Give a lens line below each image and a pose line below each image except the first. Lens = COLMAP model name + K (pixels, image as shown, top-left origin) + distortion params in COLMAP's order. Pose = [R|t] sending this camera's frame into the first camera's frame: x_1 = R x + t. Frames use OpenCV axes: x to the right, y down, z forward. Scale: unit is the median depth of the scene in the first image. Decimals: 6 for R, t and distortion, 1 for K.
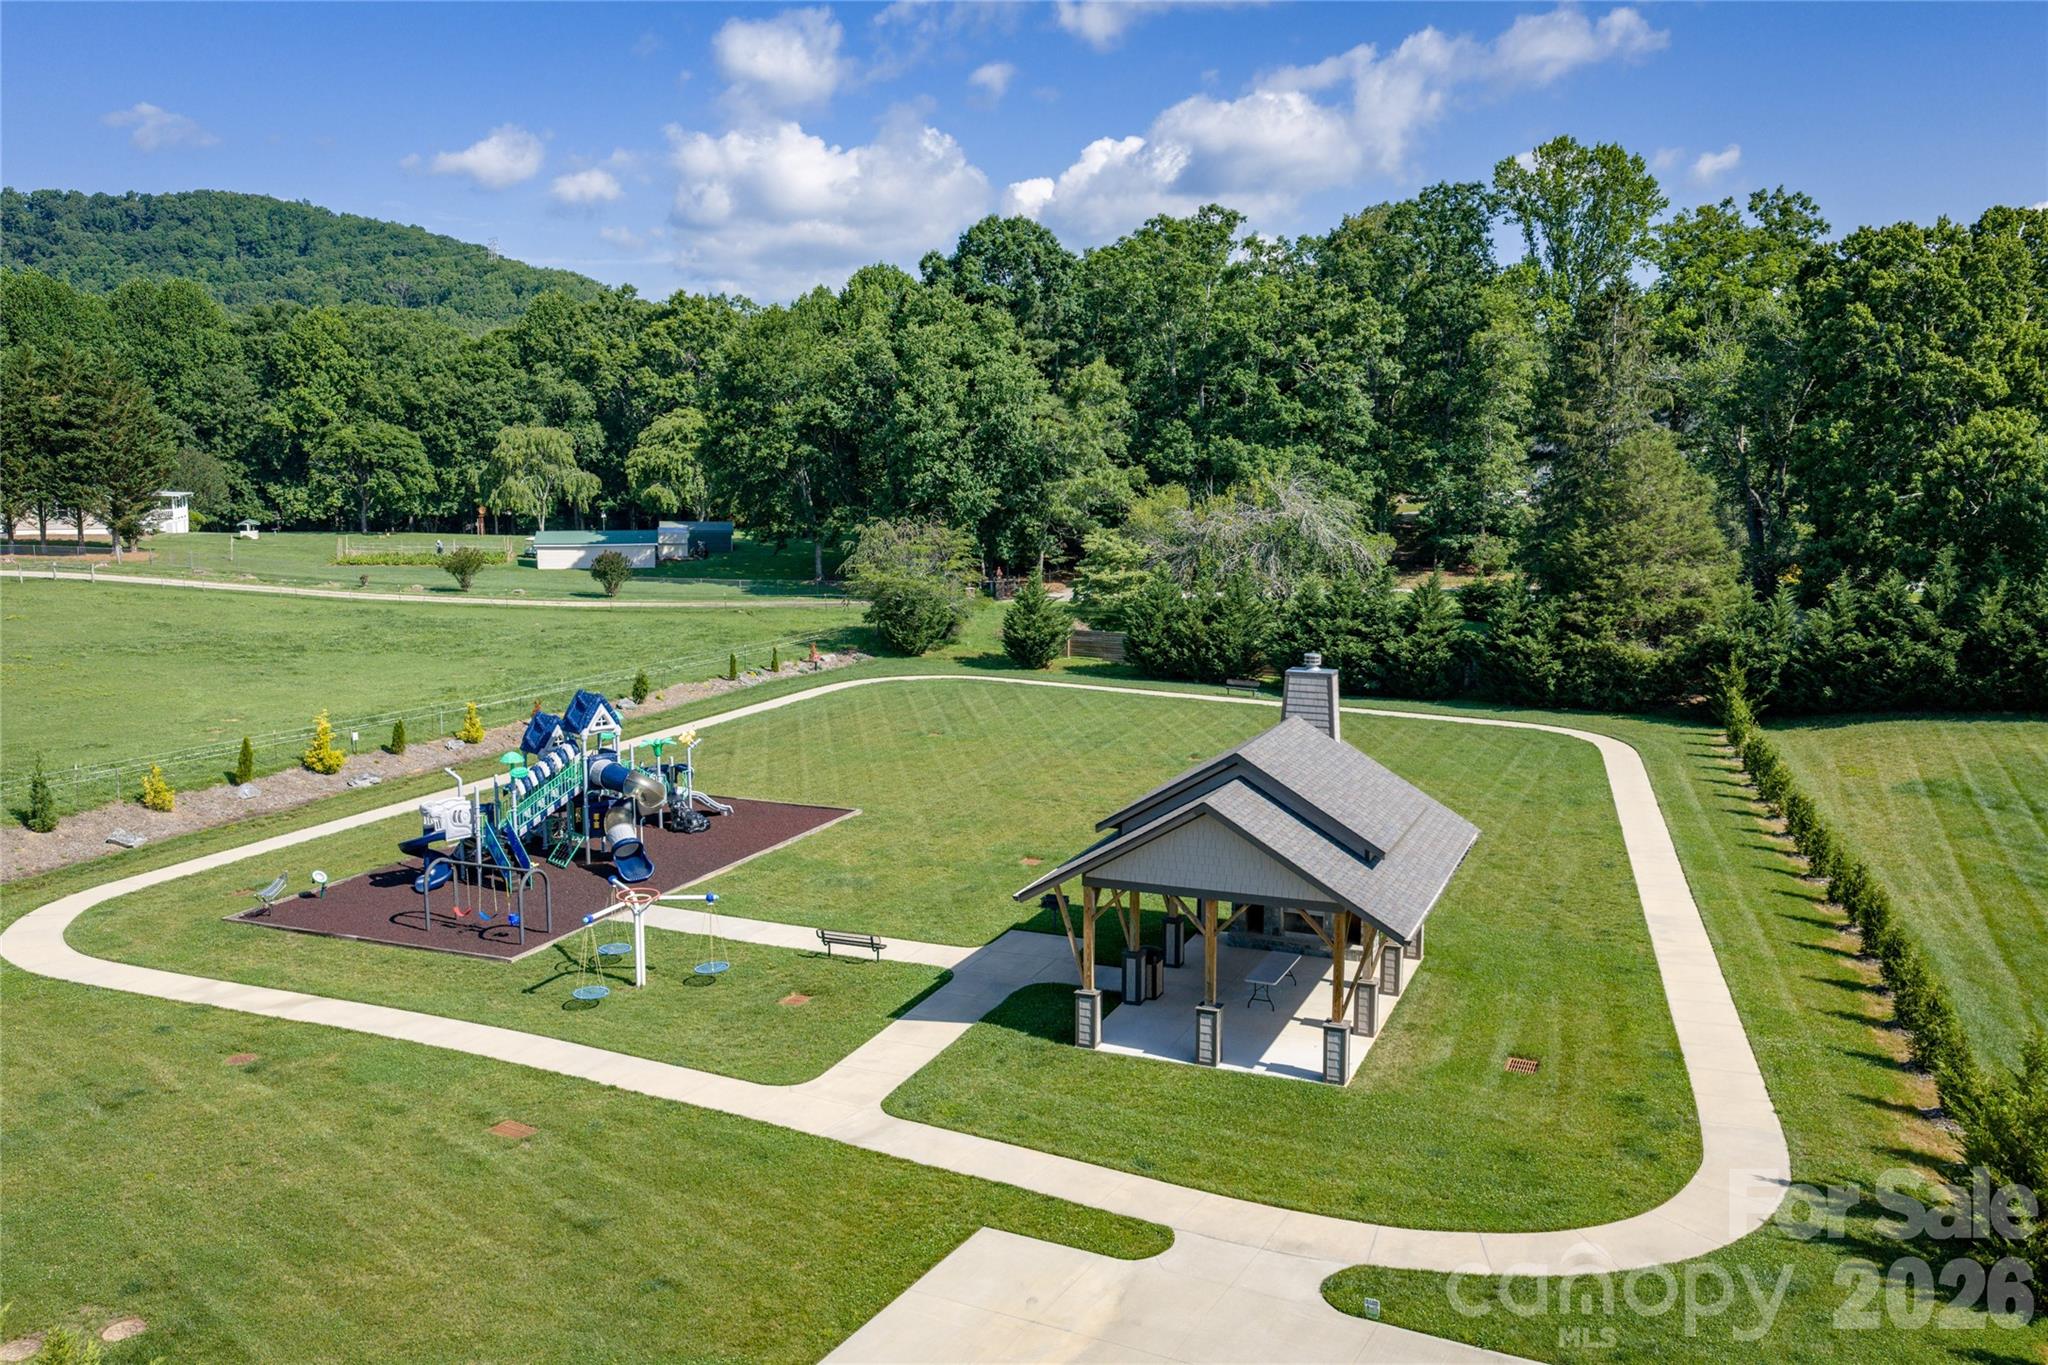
lens RADIAL K [[1690.0, 0, 1024.0], [0, 1690.0, 682.5], [0, 0, 1]] dist [0.003534, 0.005970]
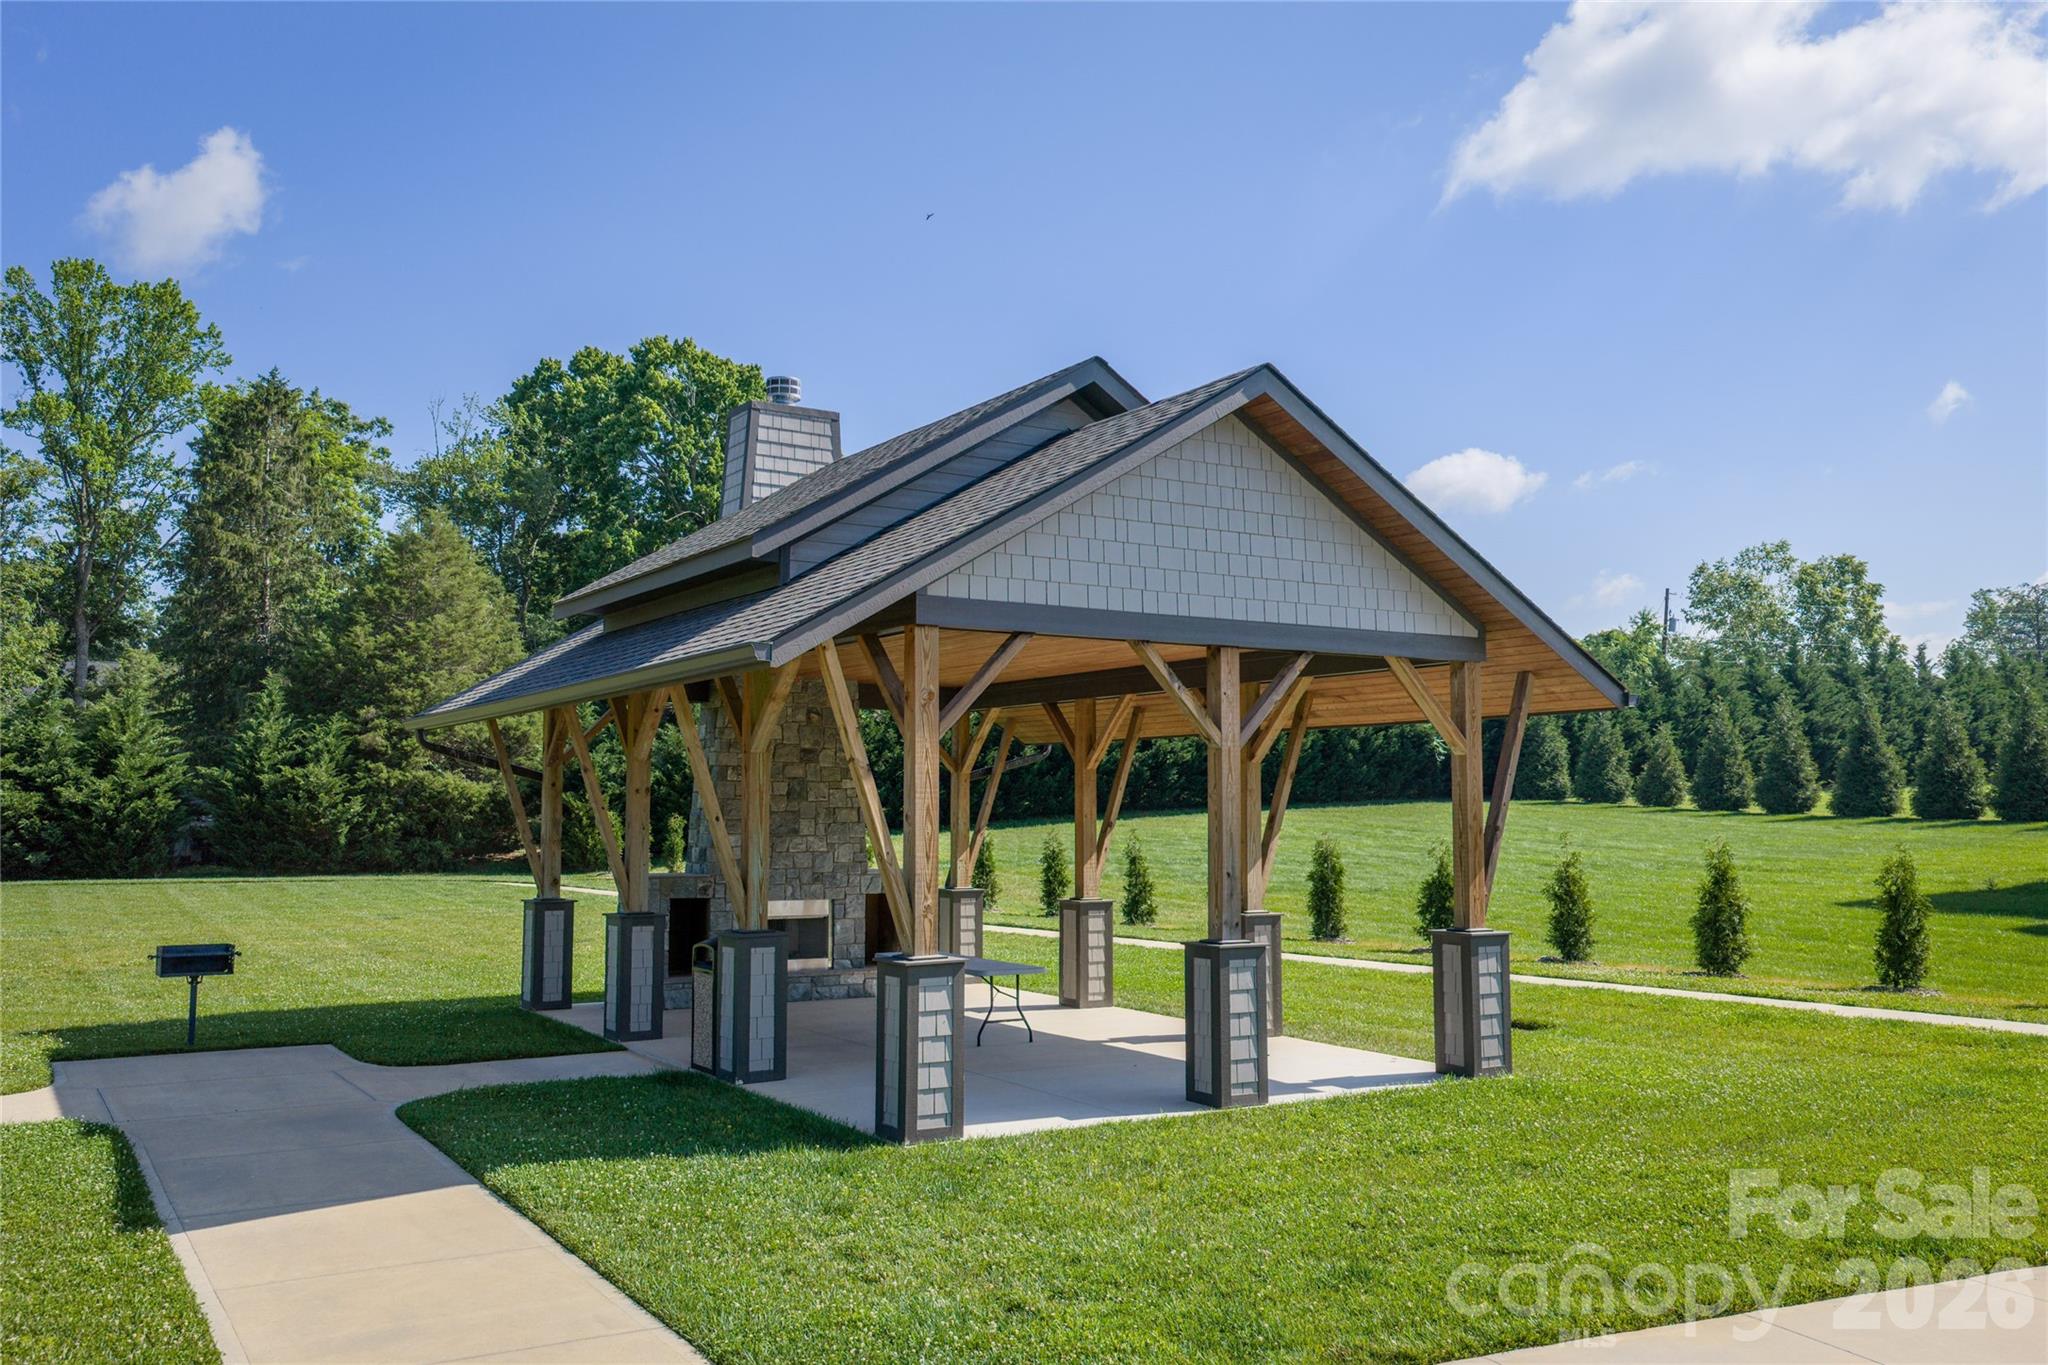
lens RADIAL K [[1690.0, 0, 1024.0], [0, 1690.0, 682.5], [0, 0, 1]] dist [0.003534, 0.005970]
pose [[0.576231, 0.066143, 0.814606, -0.101143], [0.116621, 0.979866, -0.162056, 0.085738], [-0.808924, 0.188382, 0.556915, 0.367594]]
